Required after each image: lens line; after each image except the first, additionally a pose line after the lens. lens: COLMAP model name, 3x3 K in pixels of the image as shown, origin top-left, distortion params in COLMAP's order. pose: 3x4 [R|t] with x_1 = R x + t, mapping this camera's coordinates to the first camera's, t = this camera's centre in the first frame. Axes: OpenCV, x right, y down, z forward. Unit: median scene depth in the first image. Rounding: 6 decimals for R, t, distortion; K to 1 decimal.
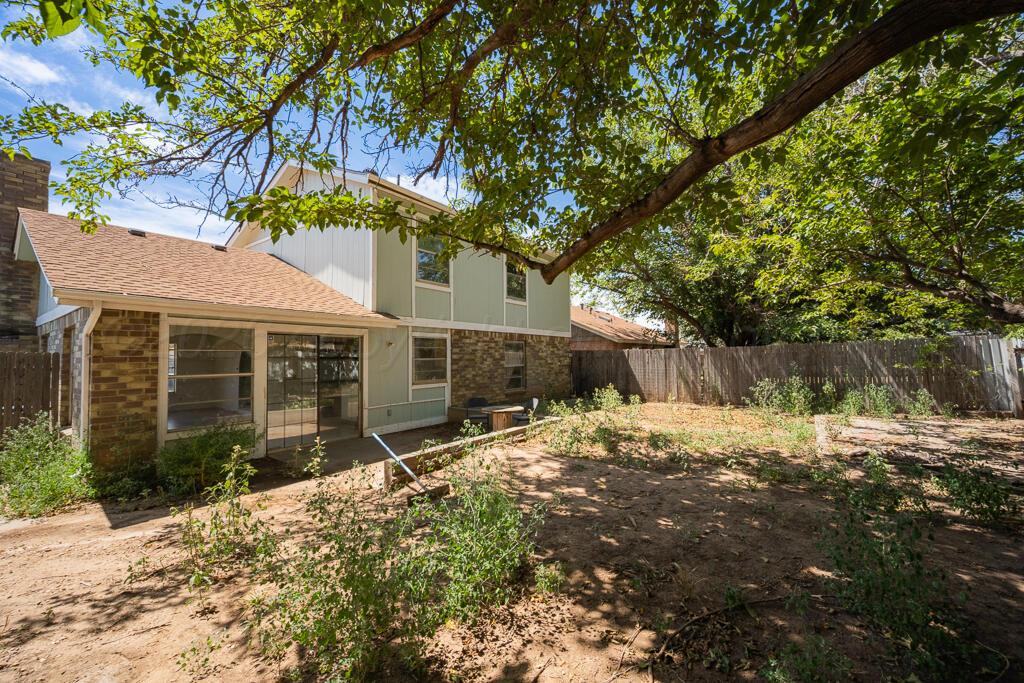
lens RADIAL K [[404.0, 0, 513.9], [0, 404.0, 345.6], [0, 0, 1]] dist [0.001612, 0.000315]
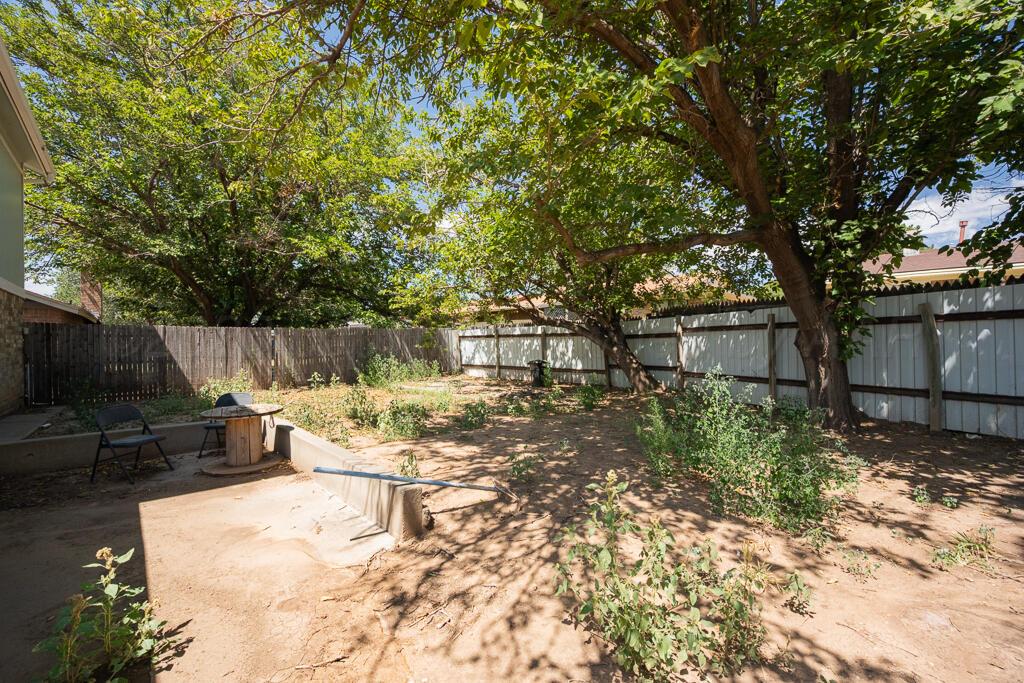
lens RADIAL K [[404.0, 0, 513.5], [0, 404.0, 342.6], [0, 0, 1]] dist [0.001612, 0.000315]
pose [[0.180935, 0.010318, 0.983441, -0.919164], [-0.030585, 0.999520, -0.004859, 0.067937], [-0.983019, -0.029200, 0.181163, 0.778906]]
